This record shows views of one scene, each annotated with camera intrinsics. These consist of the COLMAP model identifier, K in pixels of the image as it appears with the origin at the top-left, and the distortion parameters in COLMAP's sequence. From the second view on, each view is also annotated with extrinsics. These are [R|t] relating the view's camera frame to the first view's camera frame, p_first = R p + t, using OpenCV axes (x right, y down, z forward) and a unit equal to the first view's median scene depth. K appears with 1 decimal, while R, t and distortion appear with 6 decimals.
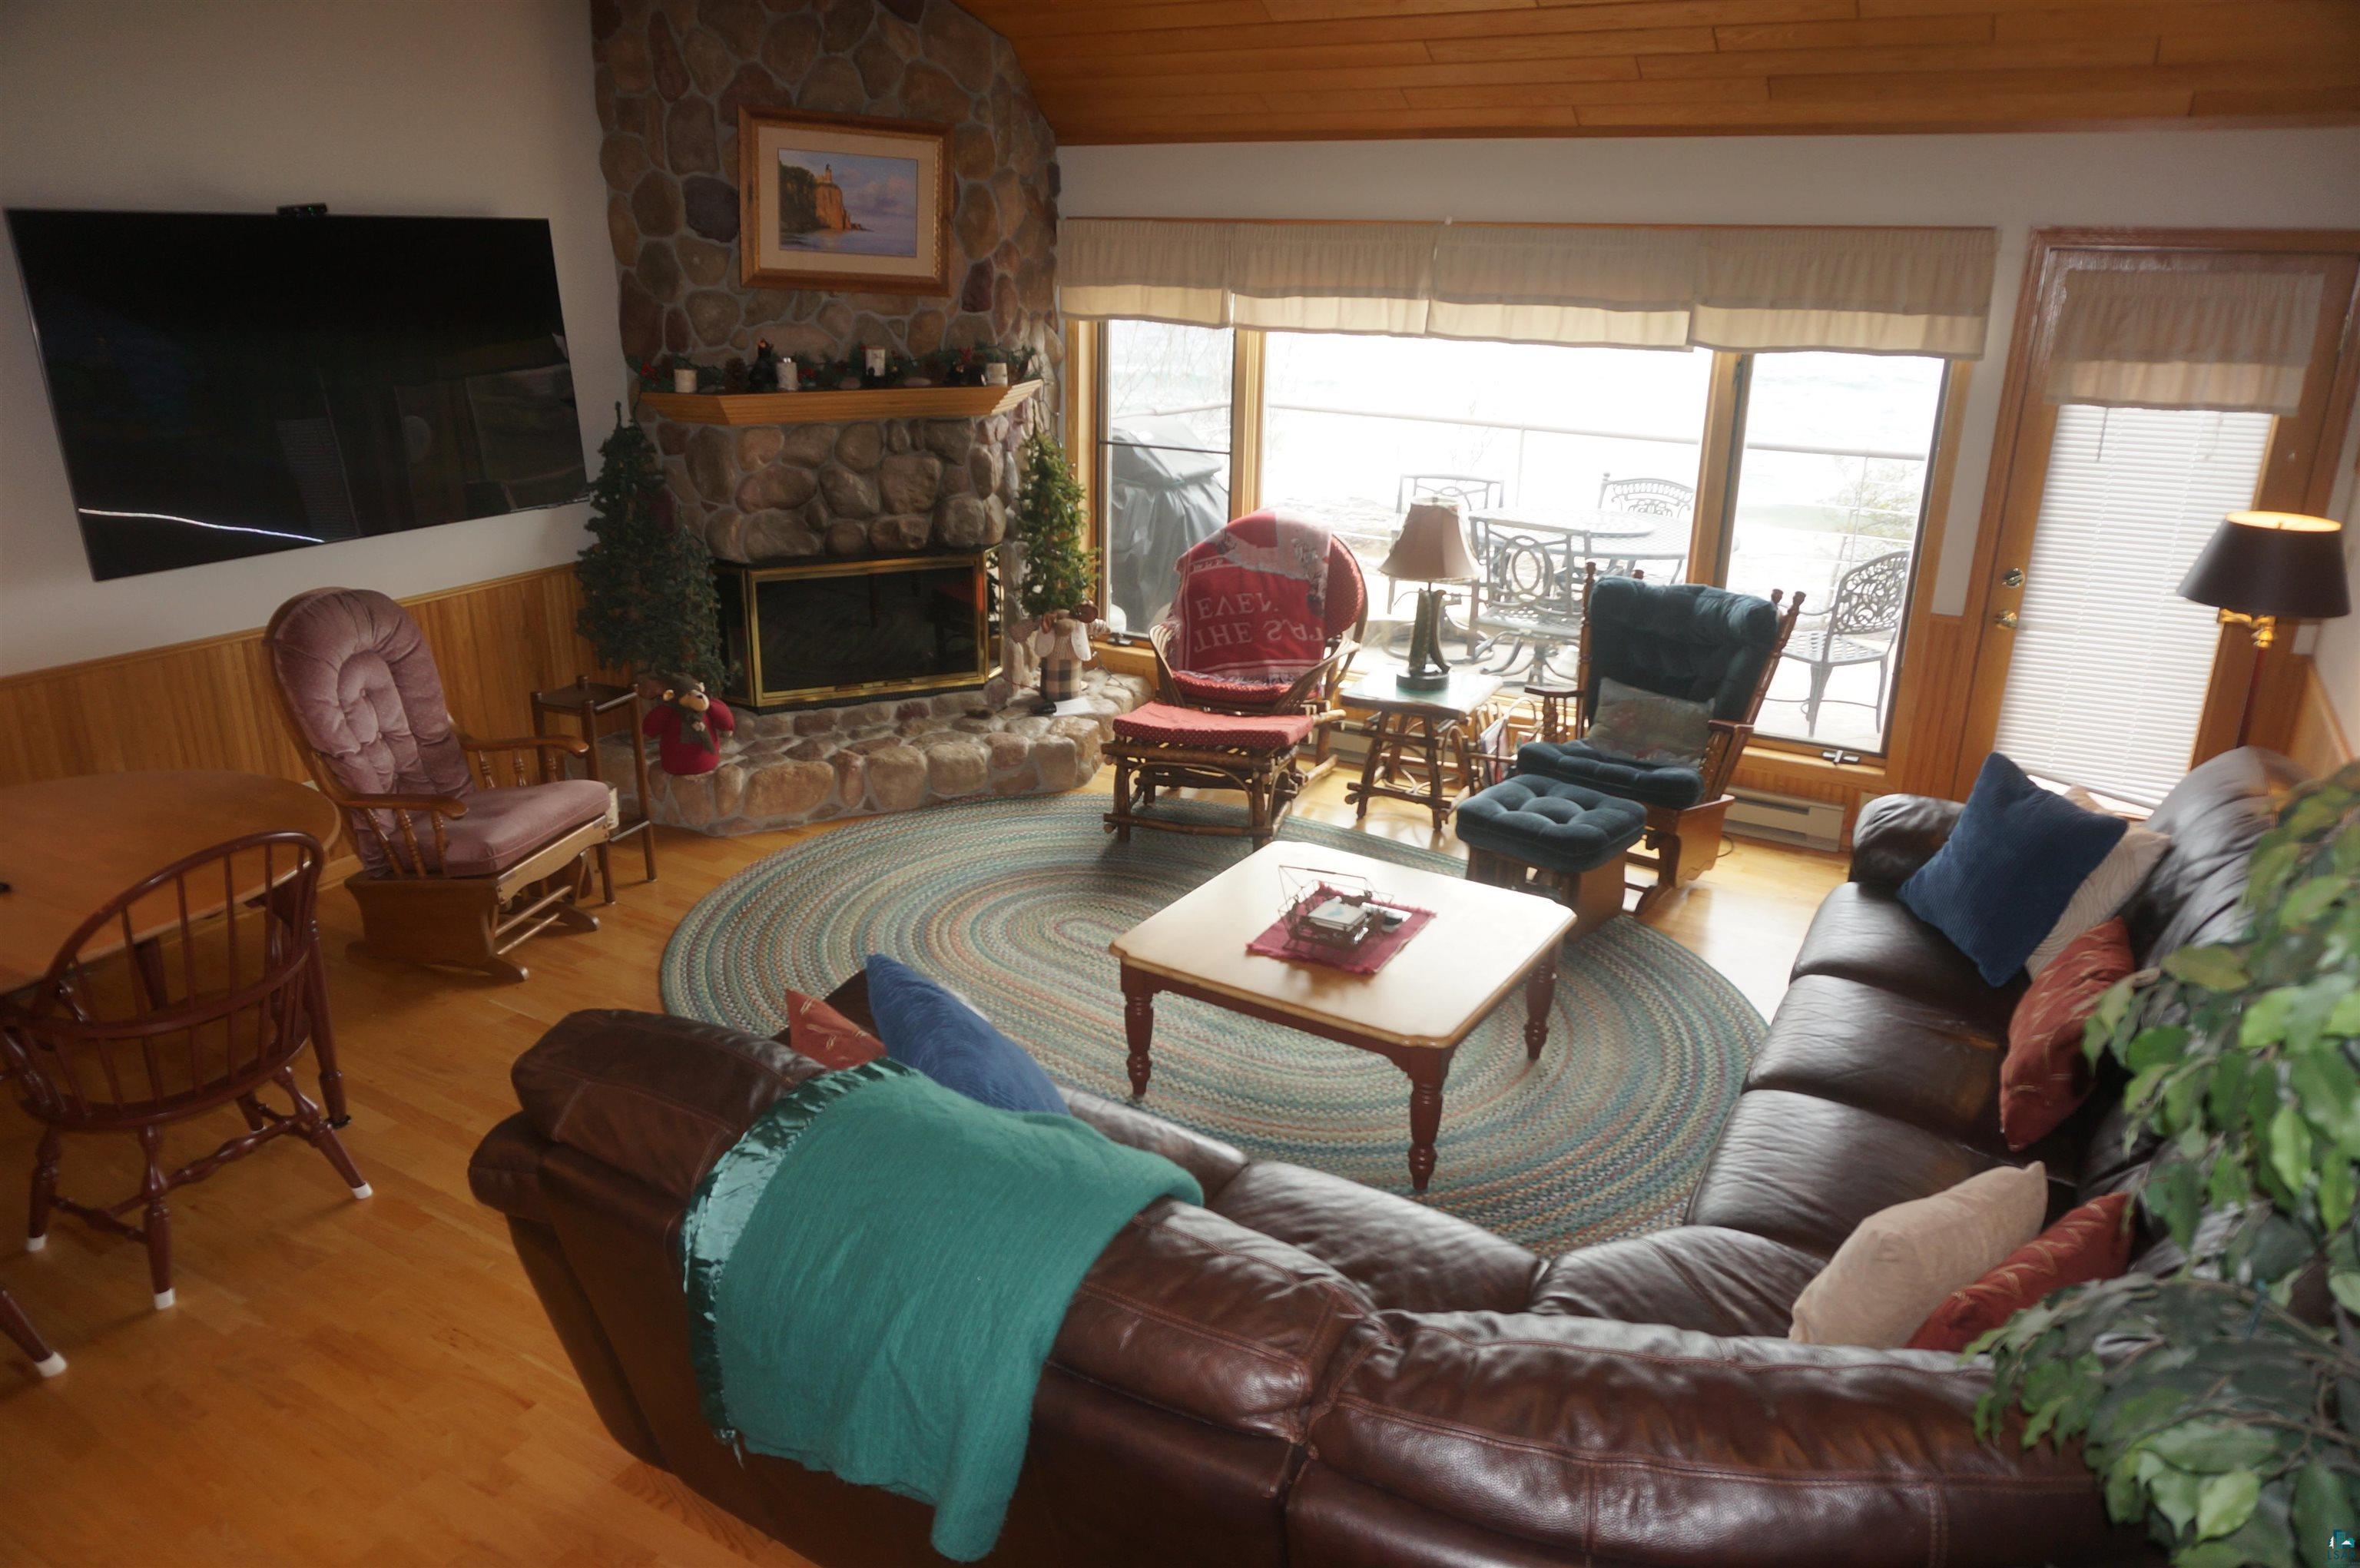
lens RADIAL K [[1572.9, 0, 1180.0], [0, 1572.9, 784.0], [0, 0, 1]] dist [-0.043712, 0.034191]
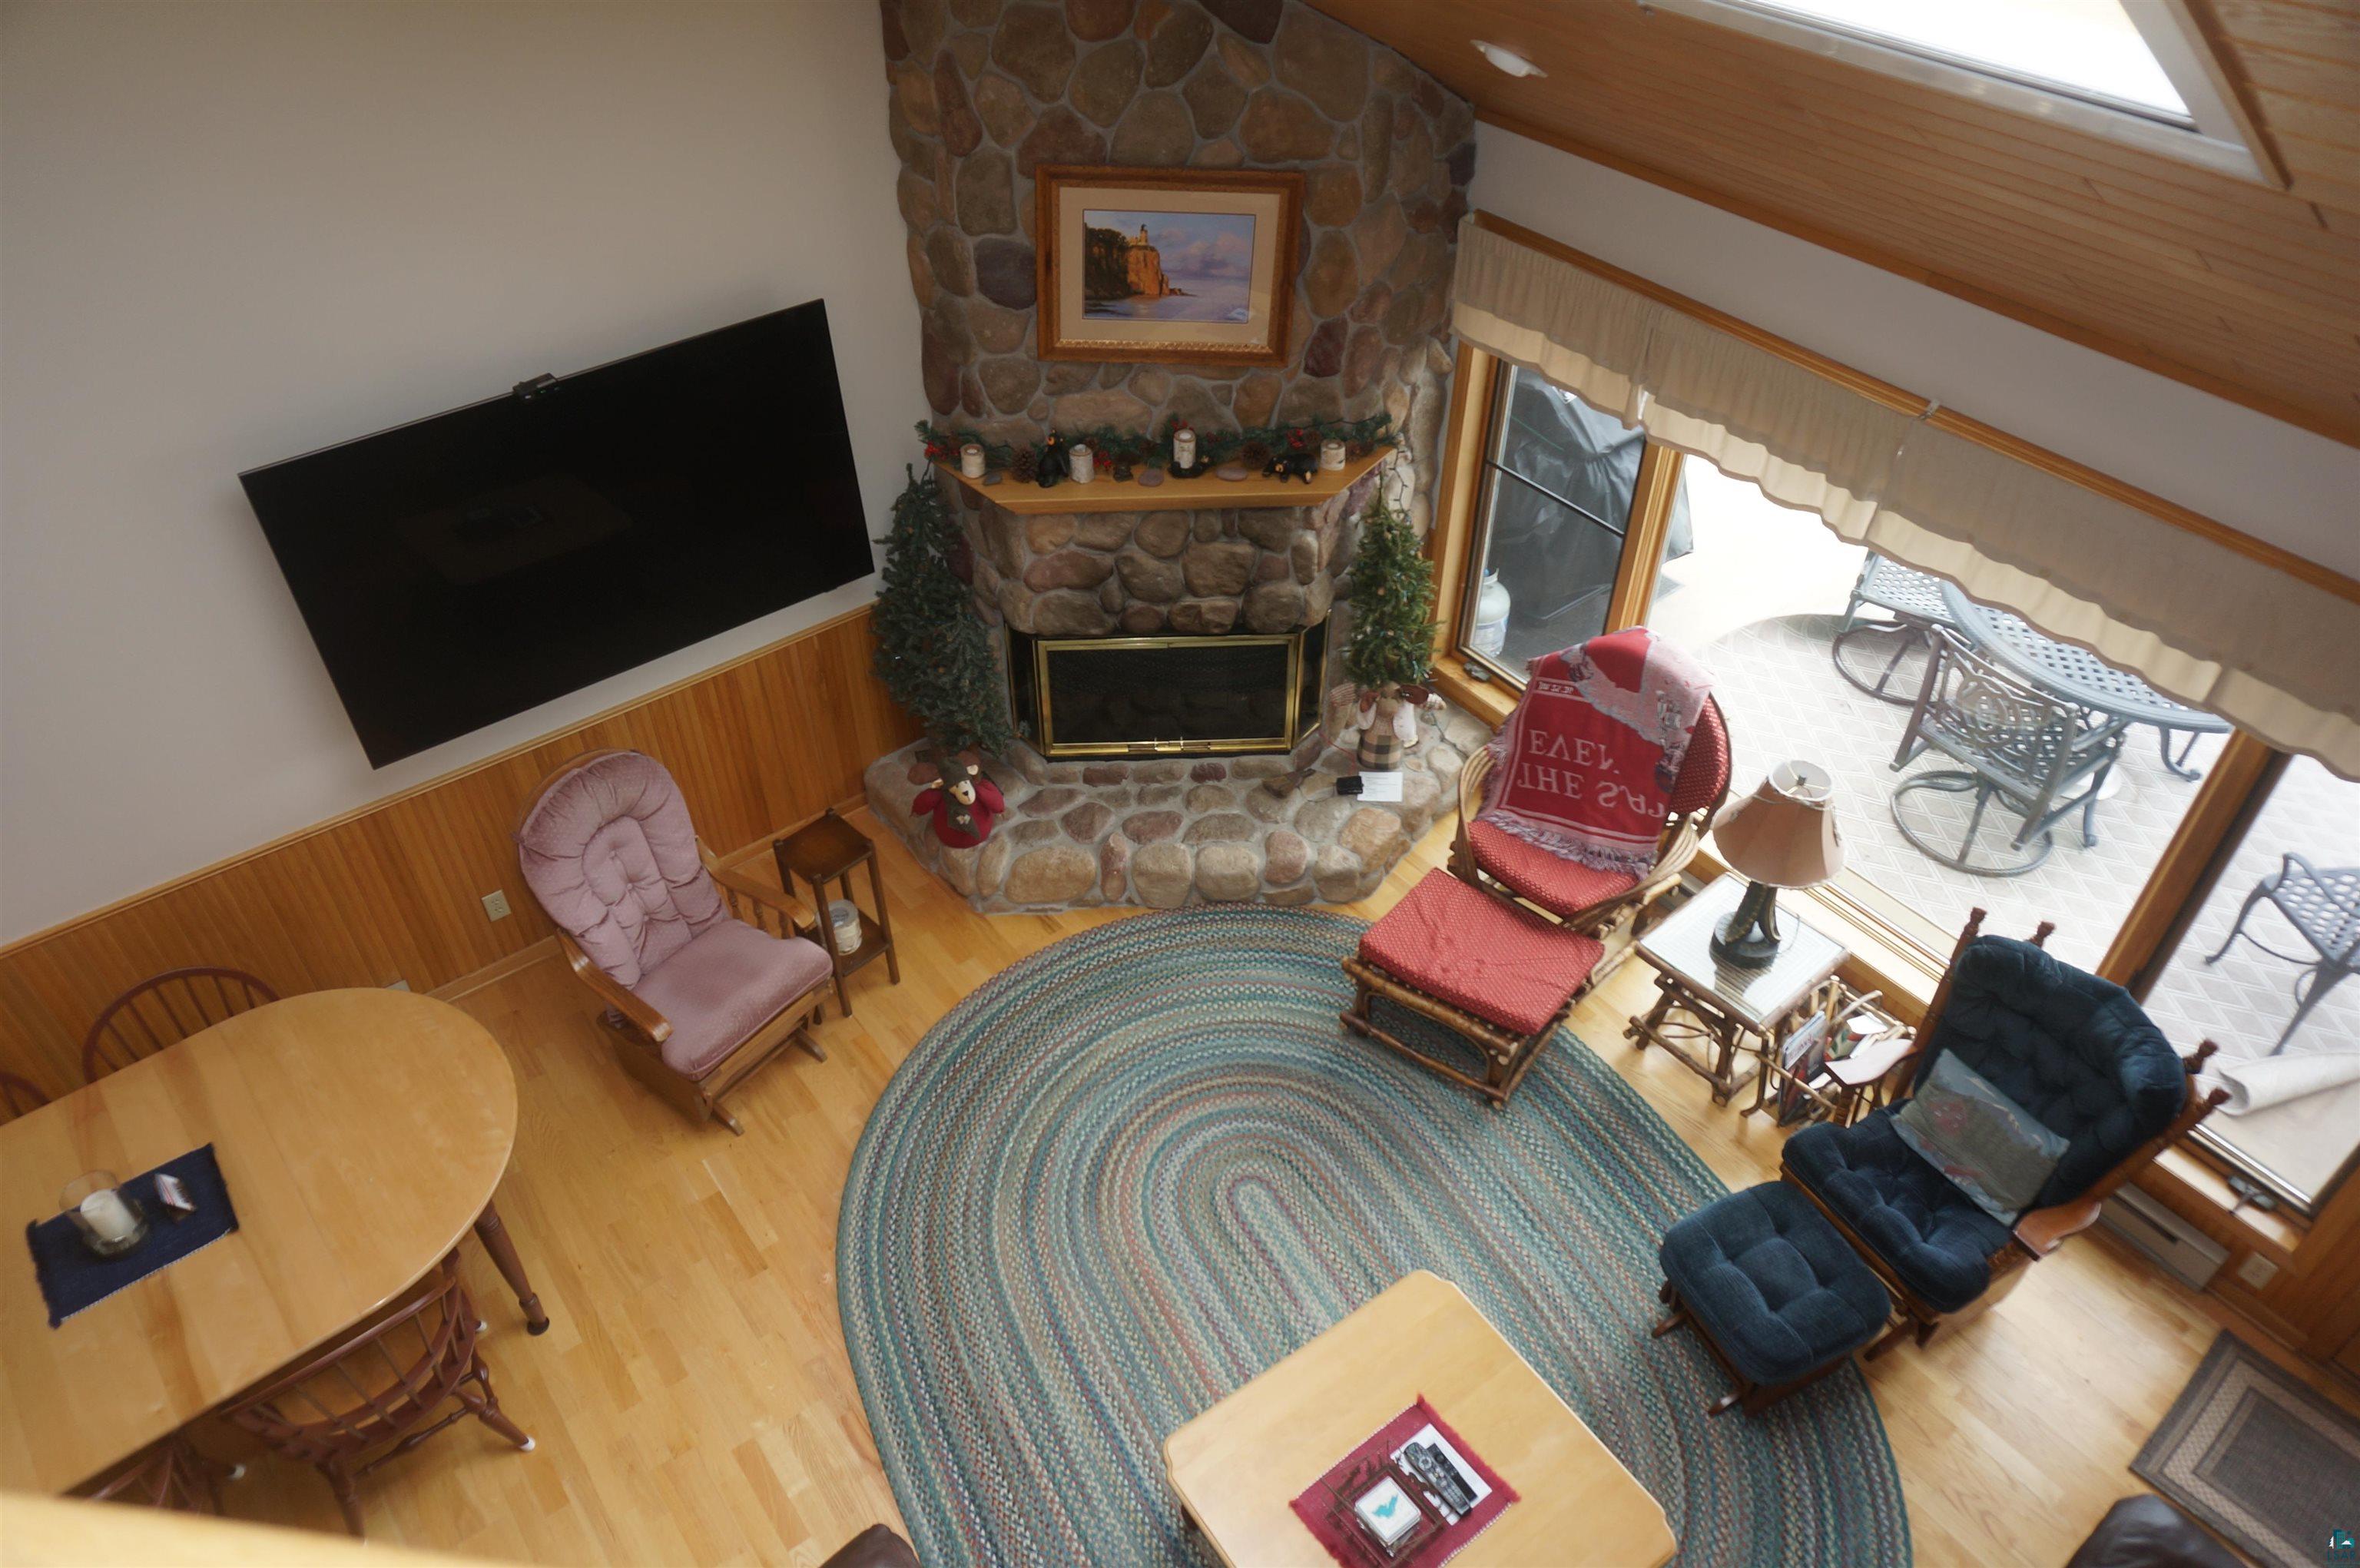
lens RADIAL K [[1572.9, 0, 1180.0], [0, 1572.9, 784.0], [0, 0, 1]] dist [-0.043712, 0.034191]
pose [[0.923615, 0.237131, -0.301172, 0.108593], [-0.108626, 0.915397, 0.387619, -0.441374], [0.367609, -0.325296, 0.871233, 0.189193]]
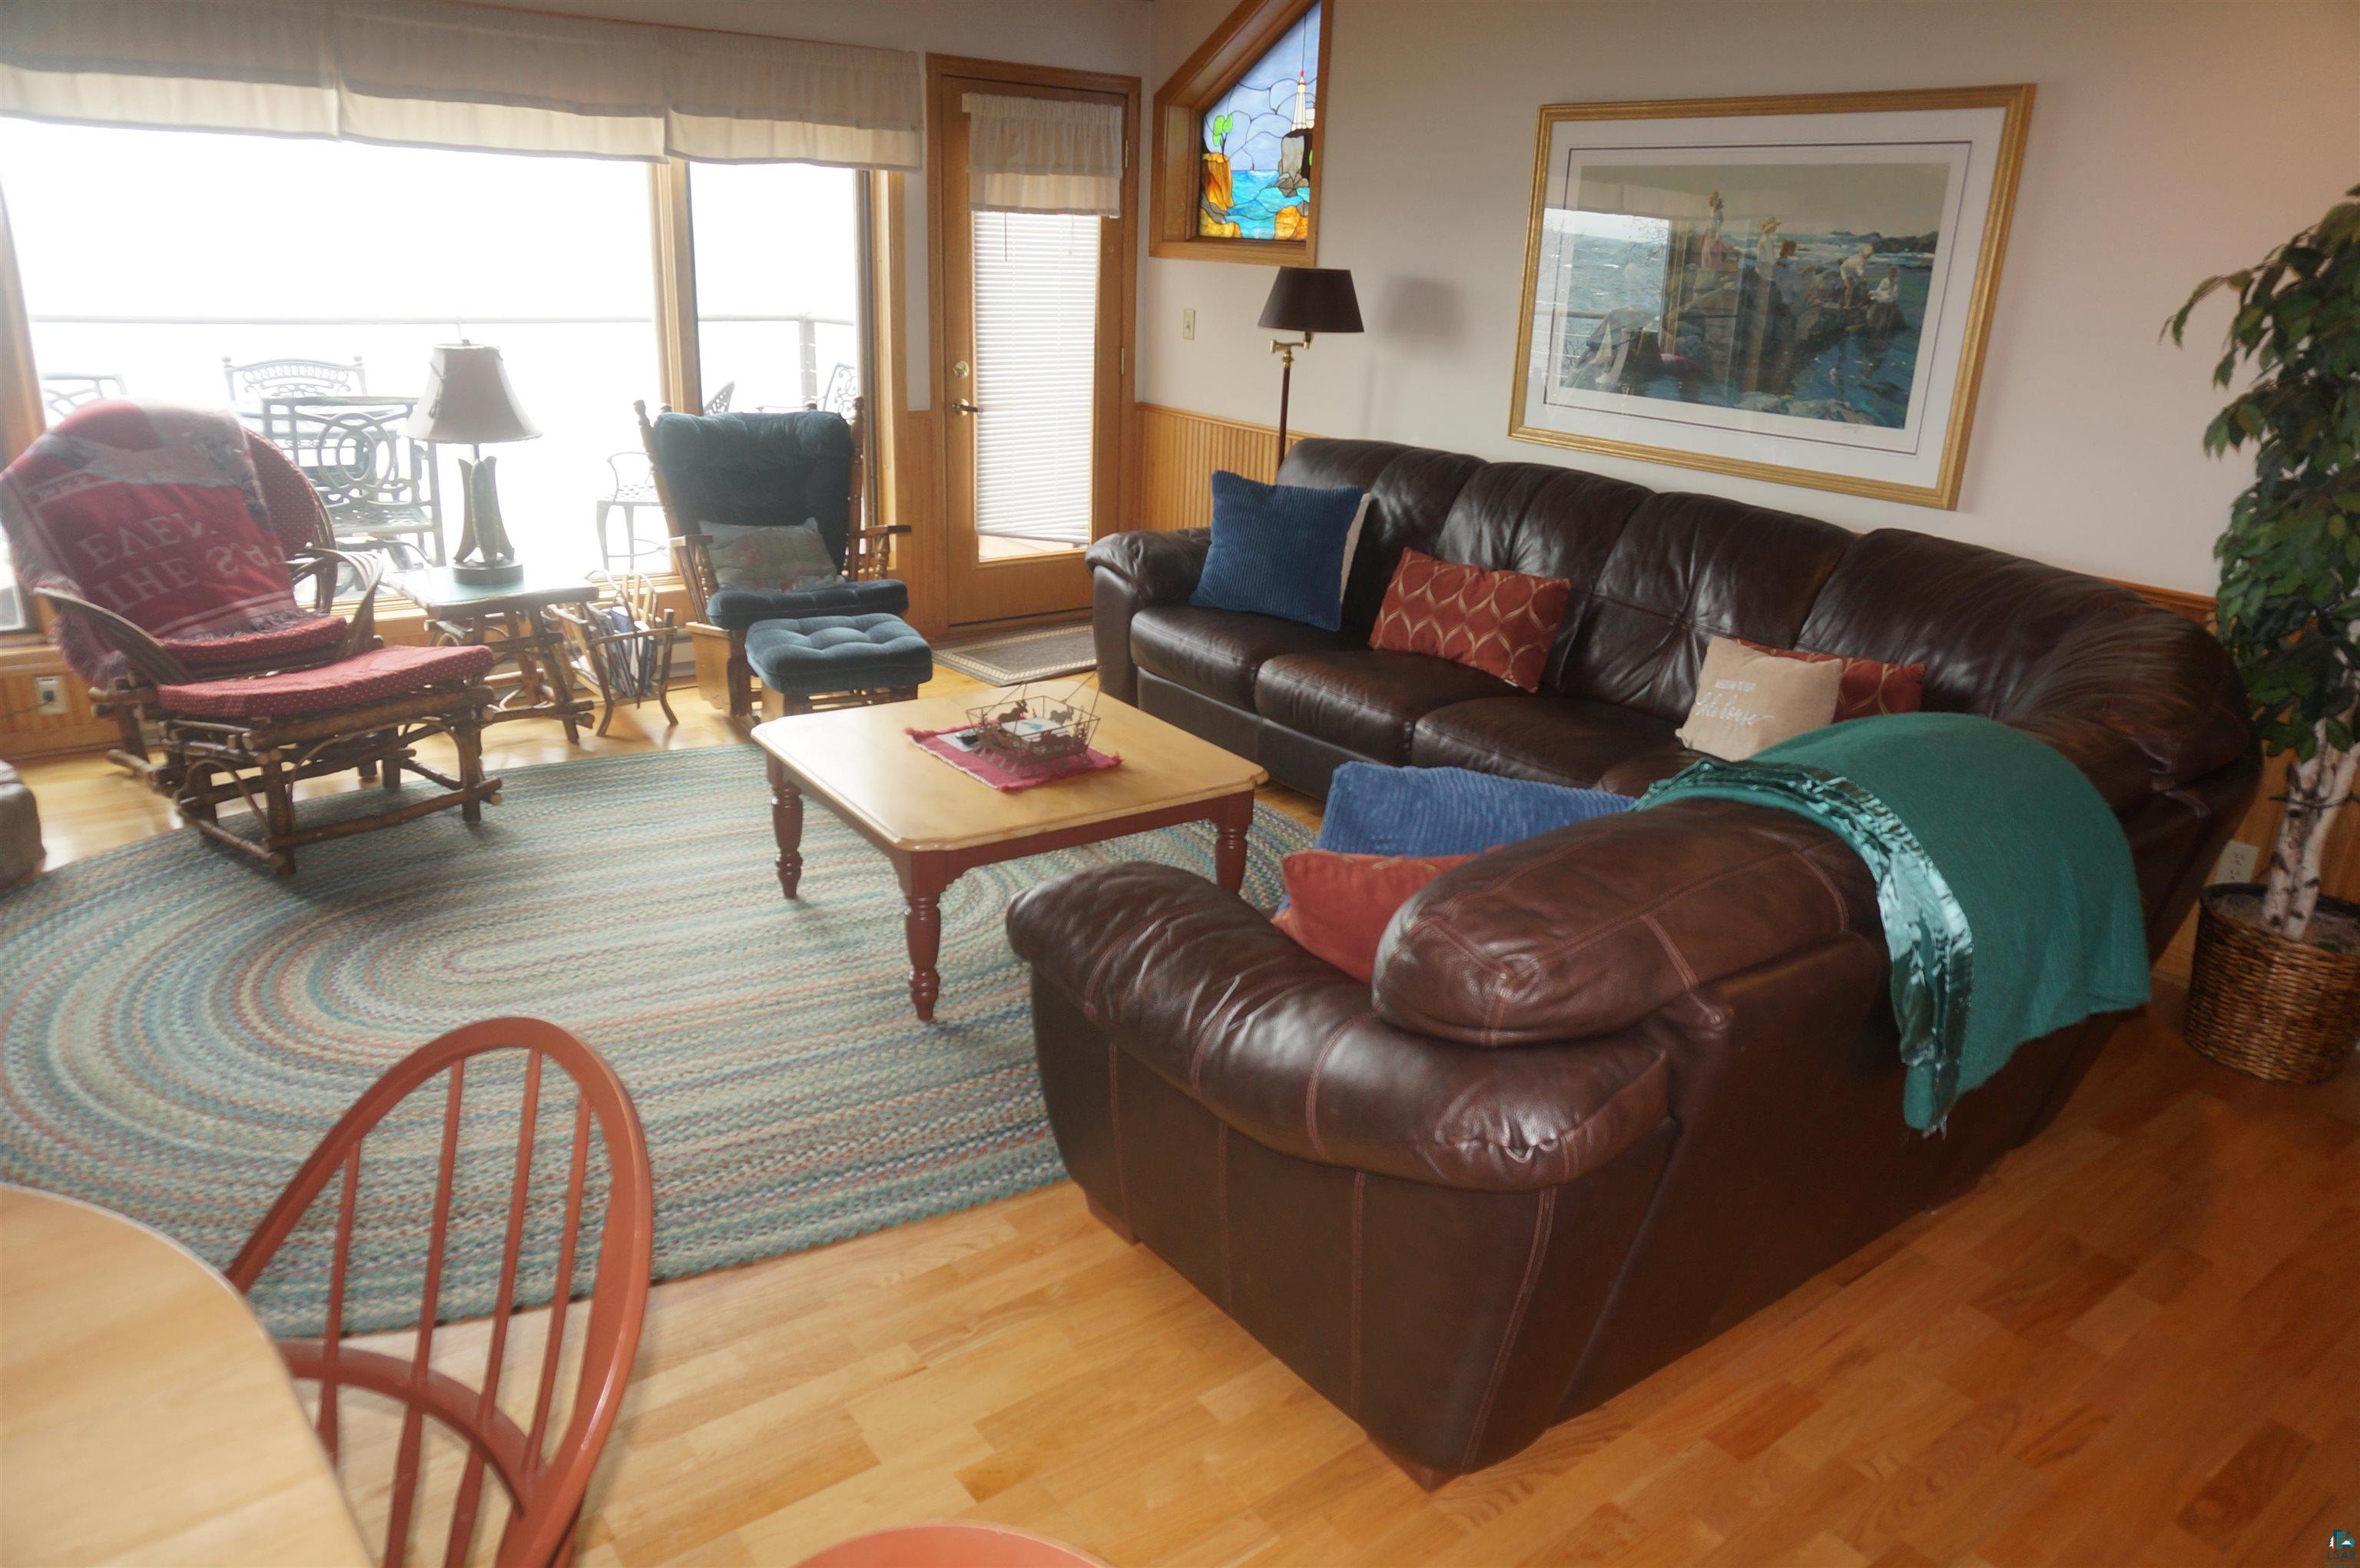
lens RADIAL K [[1572.9, 0, 1180.0], [0, 1572.9, 784.0], [0, 0, 1]] dist [-0.043712, 0.034191]
pose [[0.388897, -0.299652, 0.871188, -0.447714], [0.266428, 0.941801, 0.205007, -0.034206], [-0.881916, 0.152382, 0.446099, 0.348801]]
